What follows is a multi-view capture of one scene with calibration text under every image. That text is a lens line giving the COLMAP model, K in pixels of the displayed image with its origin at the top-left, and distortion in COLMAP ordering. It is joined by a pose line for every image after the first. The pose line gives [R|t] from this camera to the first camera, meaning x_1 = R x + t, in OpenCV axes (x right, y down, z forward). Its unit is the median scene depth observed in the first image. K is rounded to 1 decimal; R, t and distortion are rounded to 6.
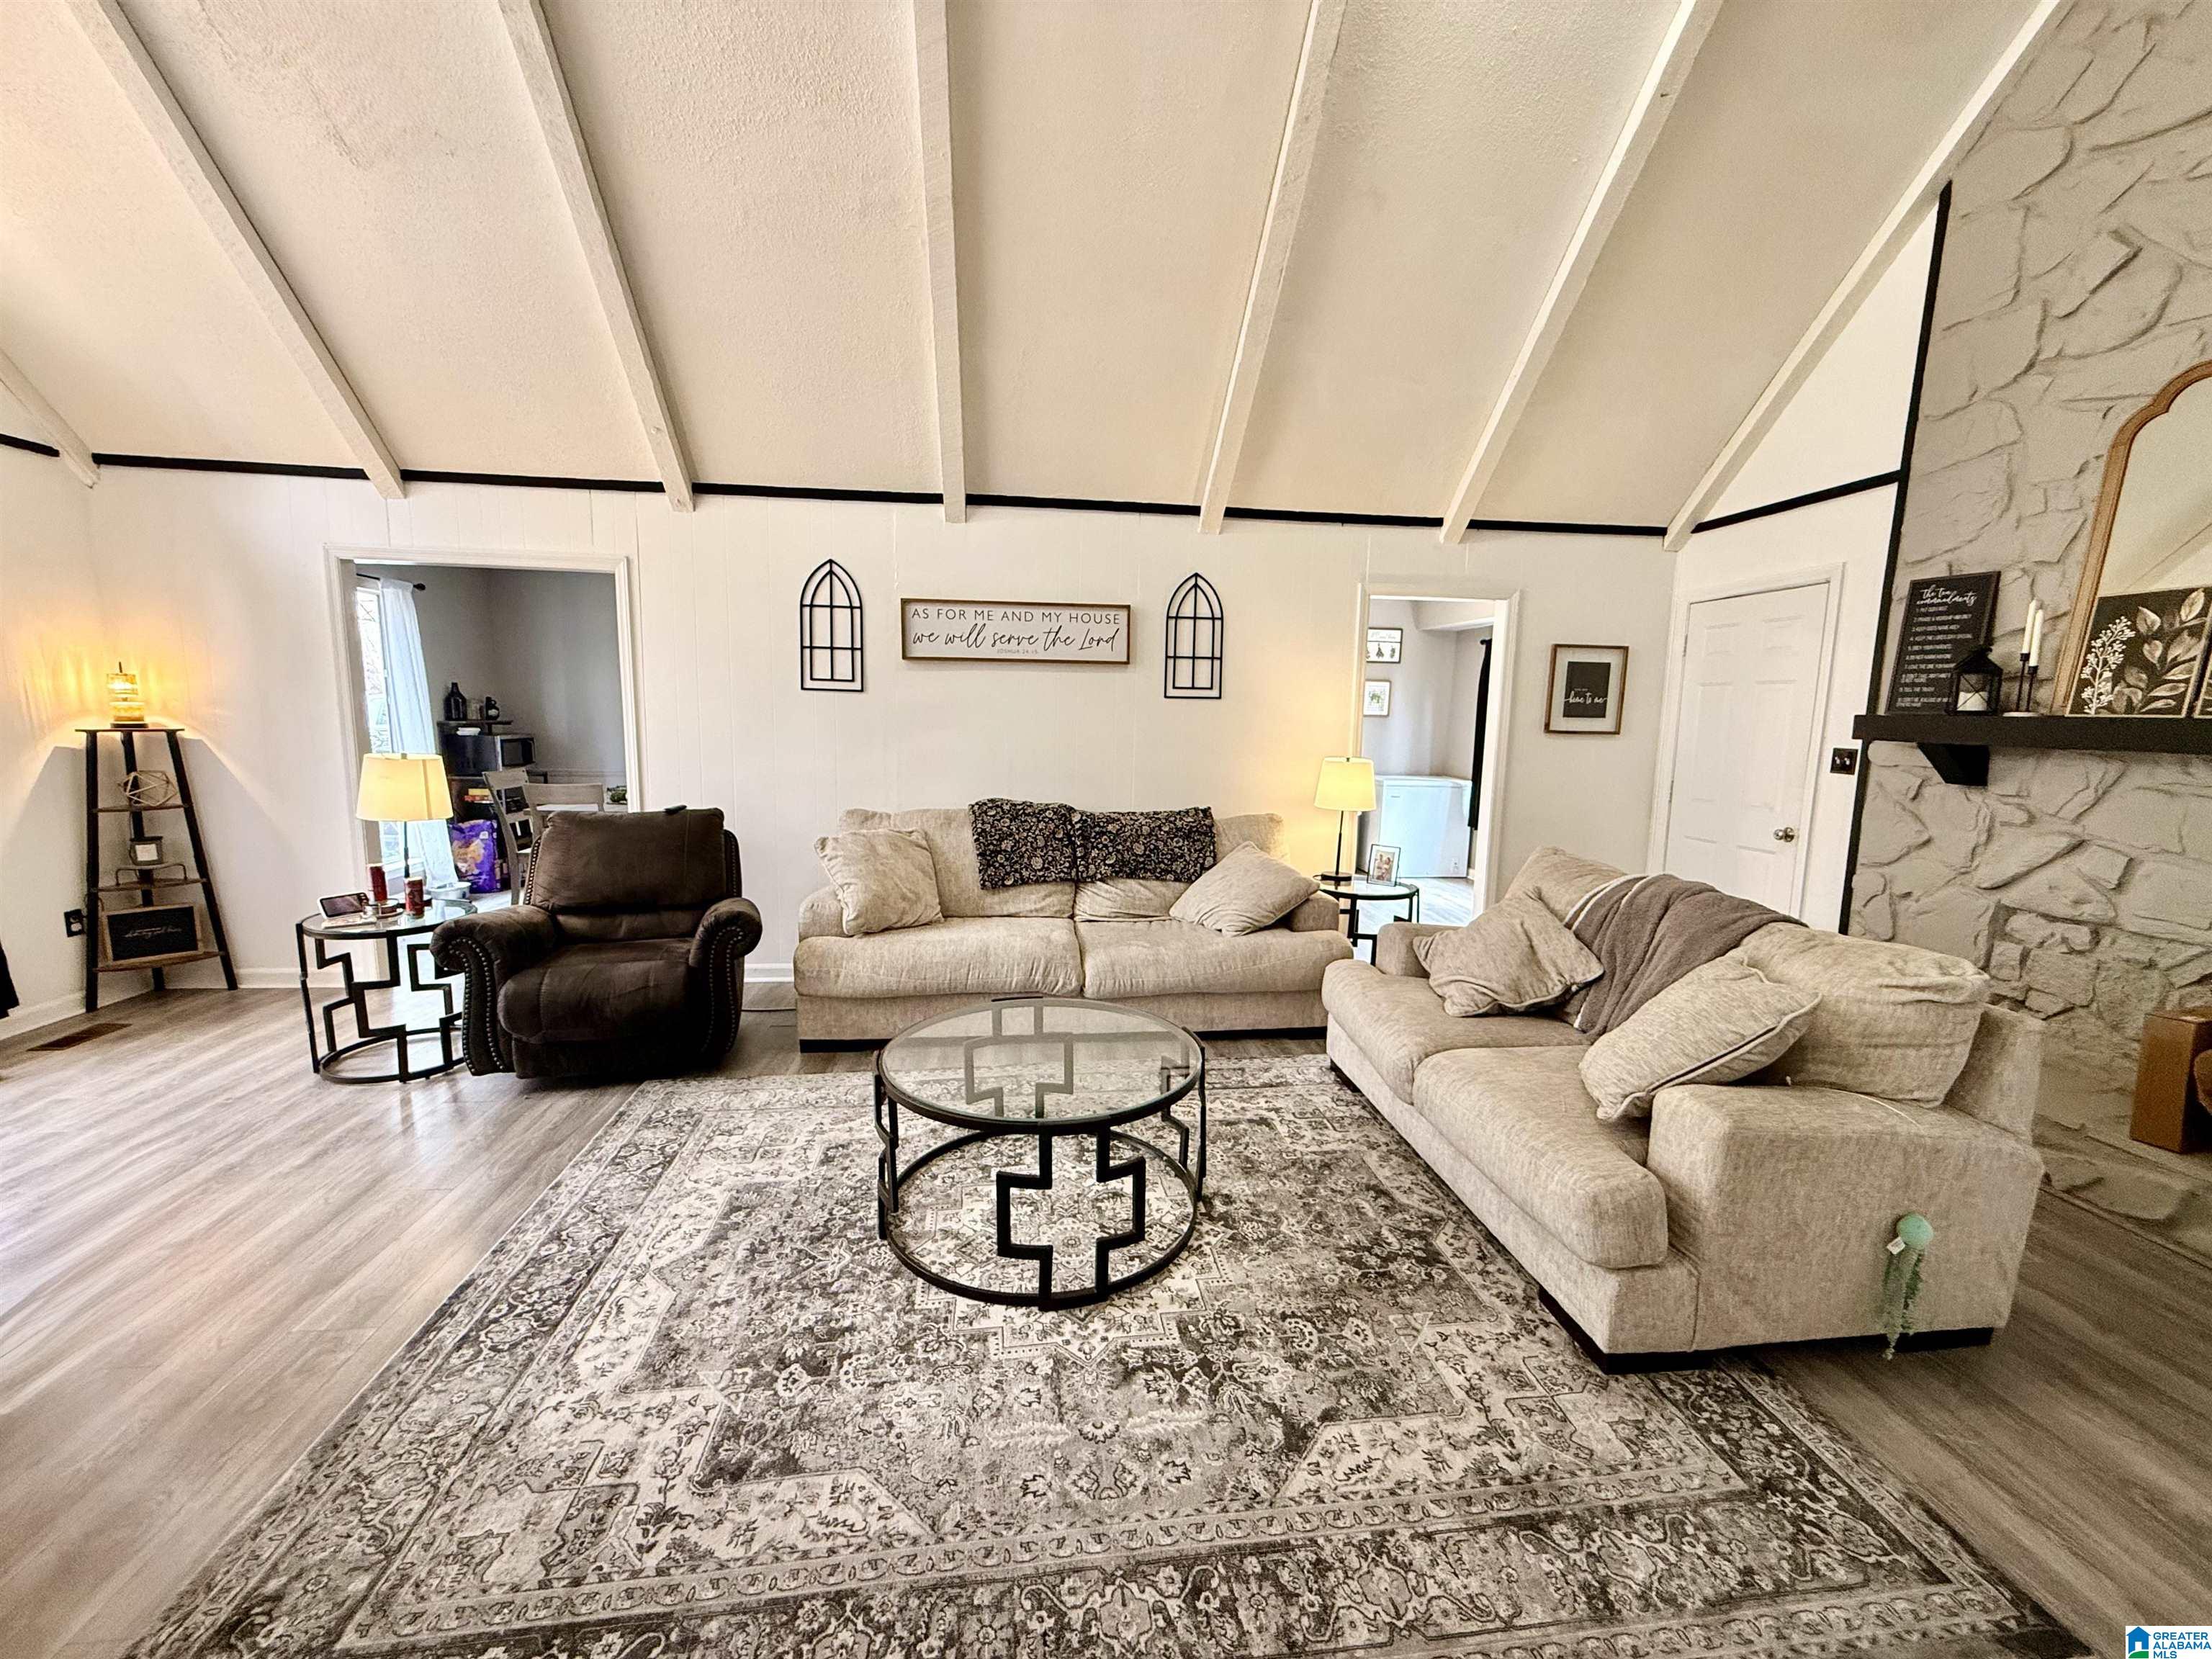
lens RADIAL K [[876.2, 0, 1099.6], [0, 876.2, 827.7], [0, 0, 1]] dist [-0.000982, -0.000628]
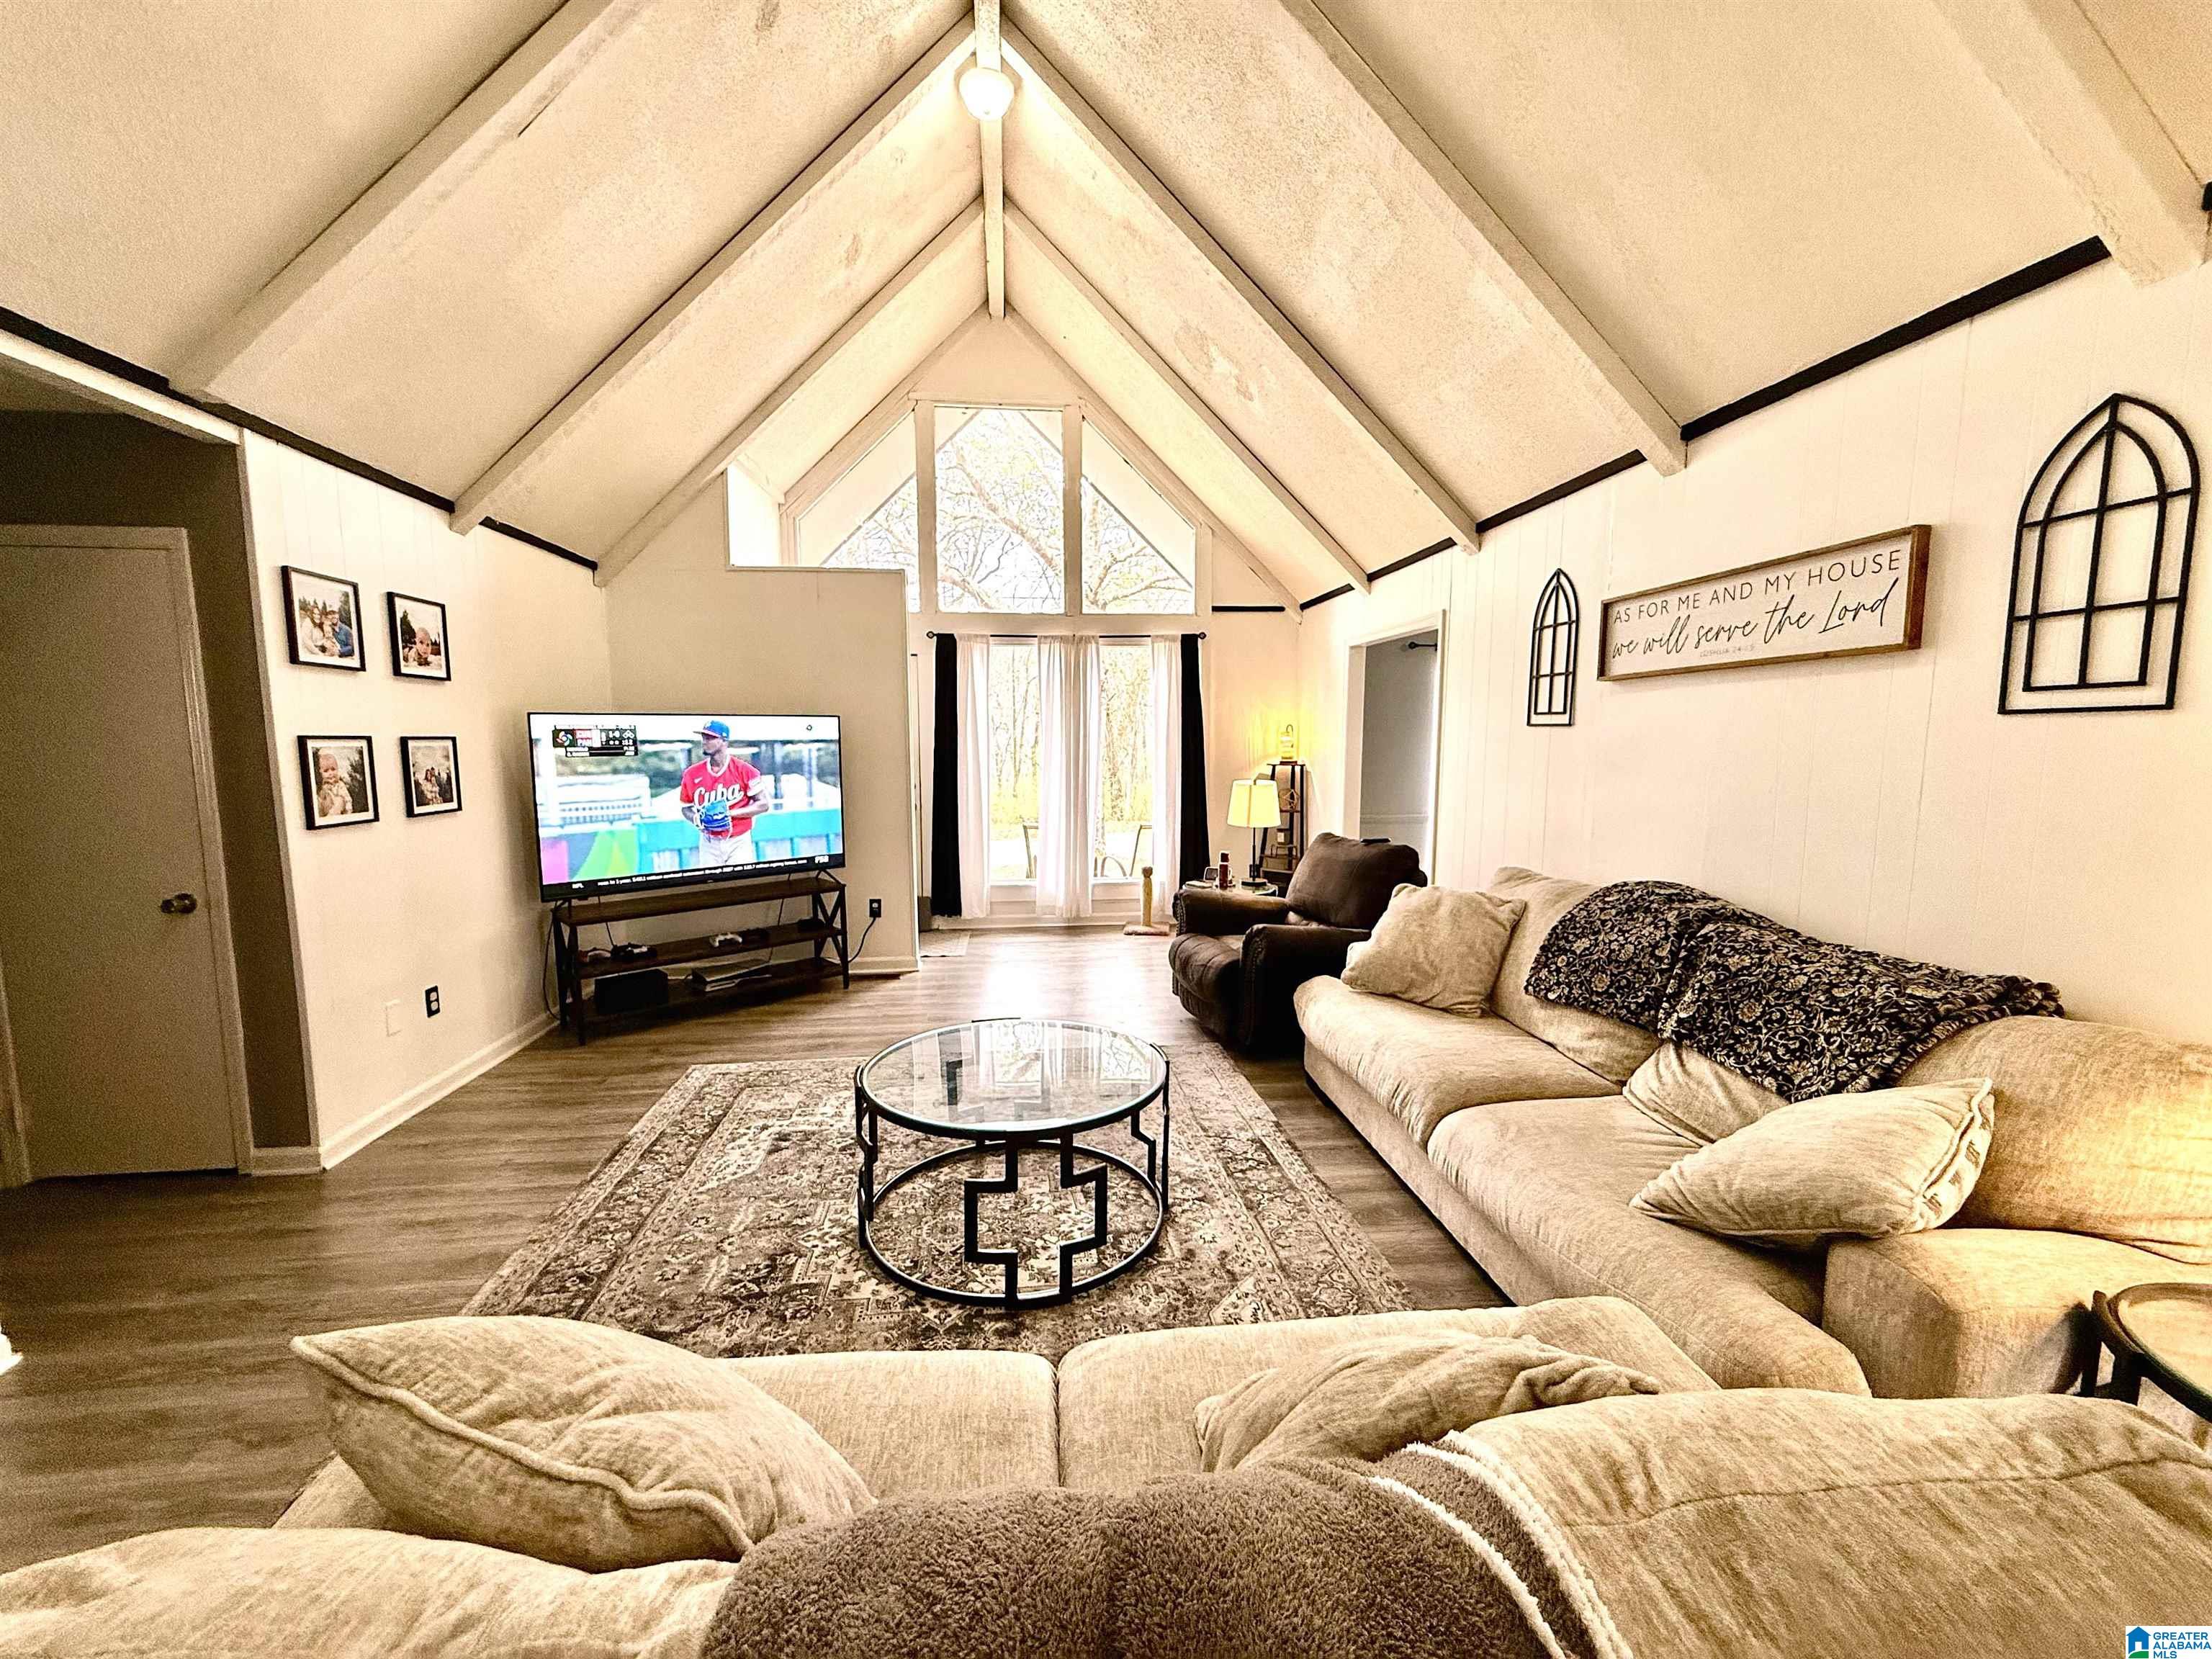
lens RADIAL K [[876.2, 0, 1099.6], [0, 876.2, 827.7], [0, 0, 1]] dist [-0.000982, -0.000628]
pose [[-0.001986, 0.079212, -0.996856, 0.537215], [-0.135173, 0.987687, 0.078753, -0.069450], [0.990820, 0.134904, 0.008746, 0.588459]]
